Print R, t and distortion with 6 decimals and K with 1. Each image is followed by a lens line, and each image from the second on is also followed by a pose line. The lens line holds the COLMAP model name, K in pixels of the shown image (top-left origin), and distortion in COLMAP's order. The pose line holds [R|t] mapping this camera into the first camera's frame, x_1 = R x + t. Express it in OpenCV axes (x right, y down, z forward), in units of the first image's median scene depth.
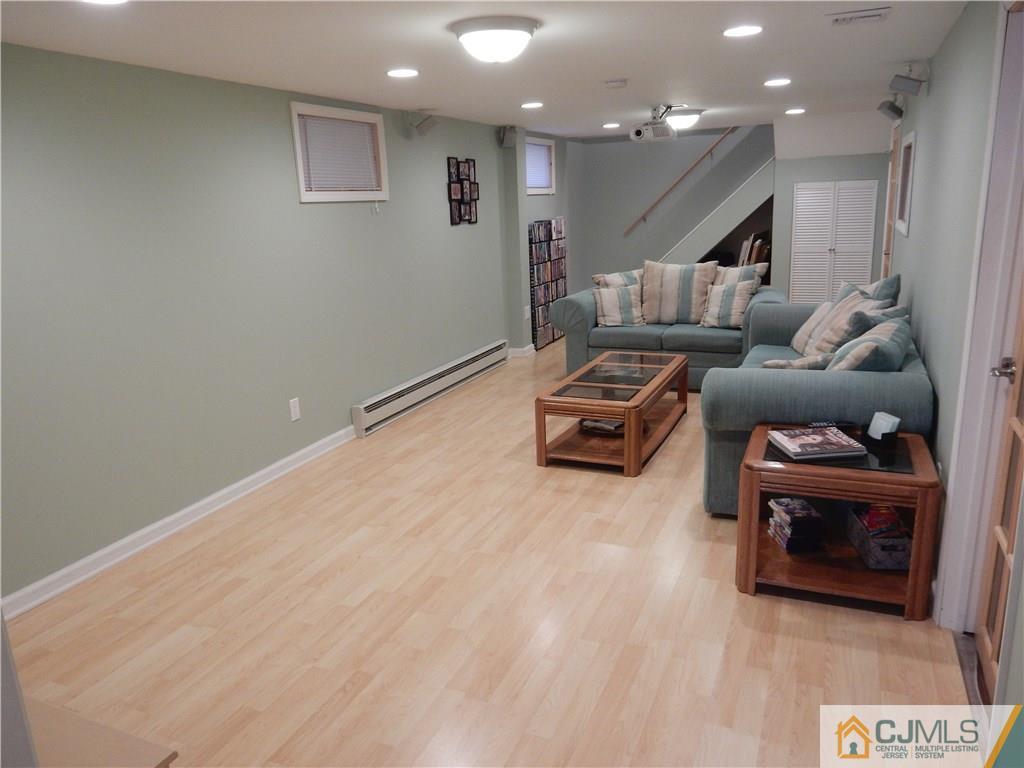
lens RADIAL K [[745.4, 0, 512.0], [0, 745.4, 384.0], [0, 0, 1]] dist [0.065213, 0.001167]
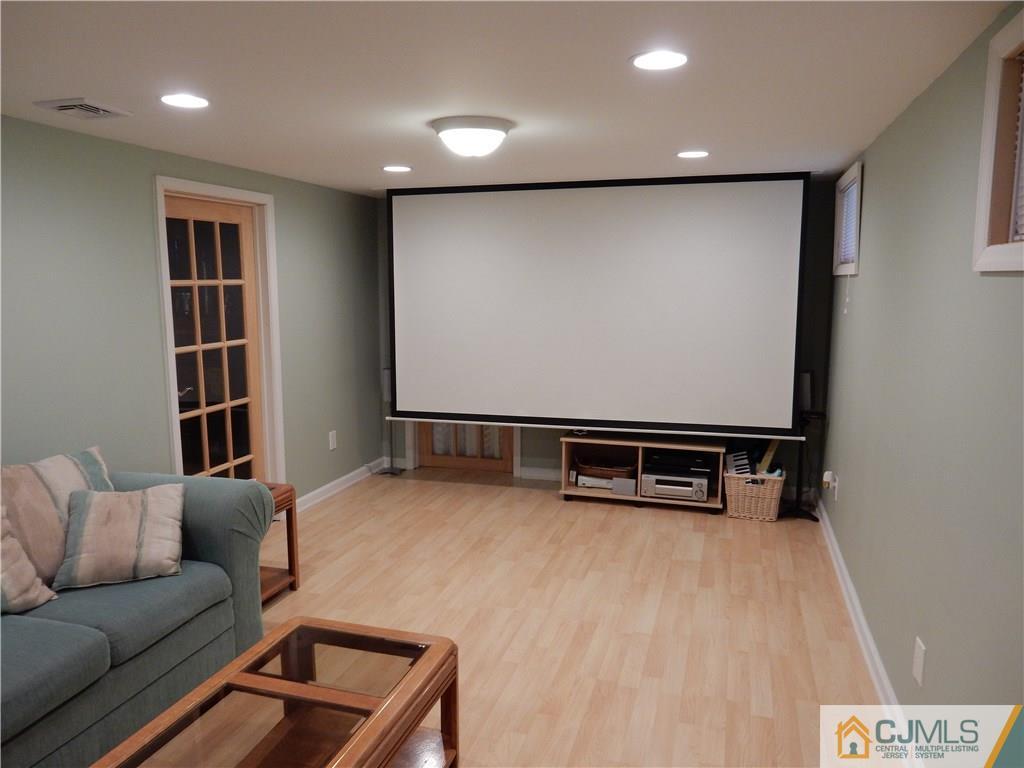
lens RADIAL K [[745.4, 0, 512.0], [0, 745.4, 384.0], [0, 0, 1]] dist [0.065213, 0.001167]
pose [[-0.991988, 0.067692, -0.106666, 0.049889], [0.021952, 0.923845, 0.382137, -0.505812], [0.124410, 0.376734, -0.917929, 1.975506]]
